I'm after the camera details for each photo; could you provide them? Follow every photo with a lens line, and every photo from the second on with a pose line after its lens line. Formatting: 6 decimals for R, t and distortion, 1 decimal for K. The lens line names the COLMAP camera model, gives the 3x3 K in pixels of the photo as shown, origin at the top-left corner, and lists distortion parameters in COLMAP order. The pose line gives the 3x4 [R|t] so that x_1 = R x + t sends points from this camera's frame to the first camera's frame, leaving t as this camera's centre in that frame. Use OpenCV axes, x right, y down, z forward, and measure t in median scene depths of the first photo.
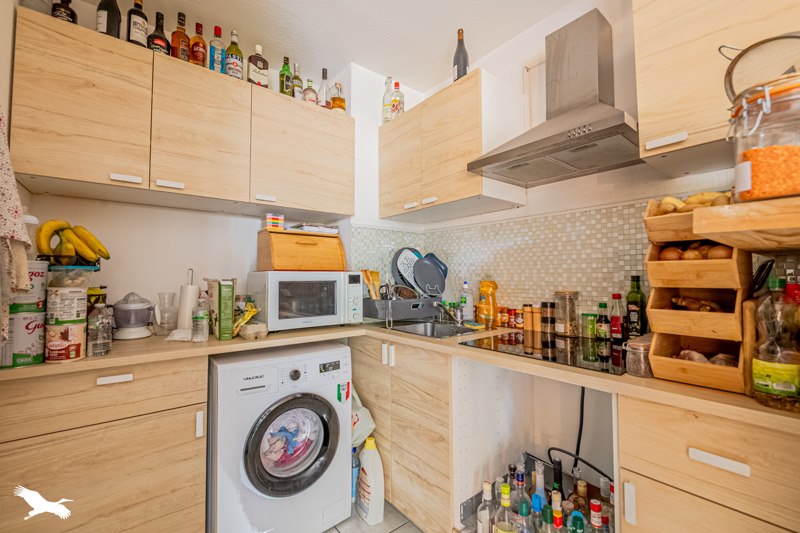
lens RADIAL K [[329.5, 0, 396.7], [0, 329.5, 263.2], [0, 0, 1]] dist [-0.002506, -0.001951]
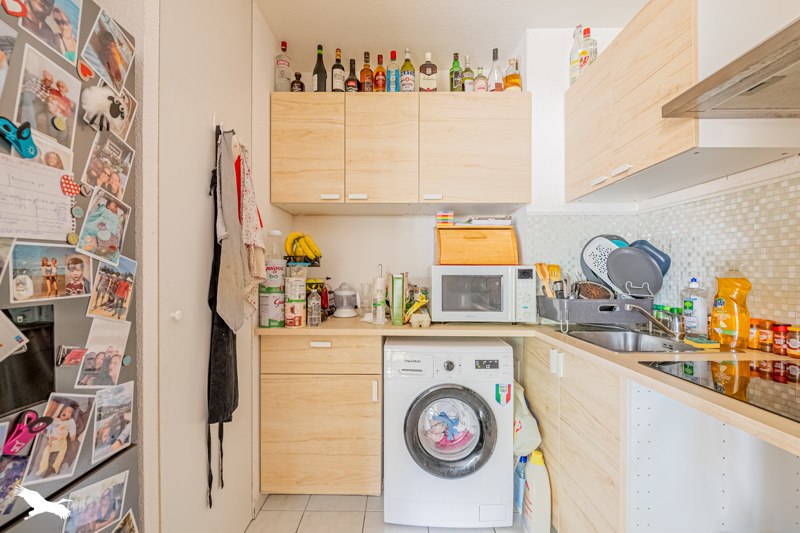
lens RADIAL K [[329.5, 0, 399.2], [0, 329.5, 272.0], [0, 0, 1]] dist [-0.002506, -0.001951]
pose [[0.784769, 0.002422, -0.619784, 0.191754], [0.021363, 0.999292, 0.030954, 0.009972], [0.619420, -0.037533, 0.784162, 0.097209]]
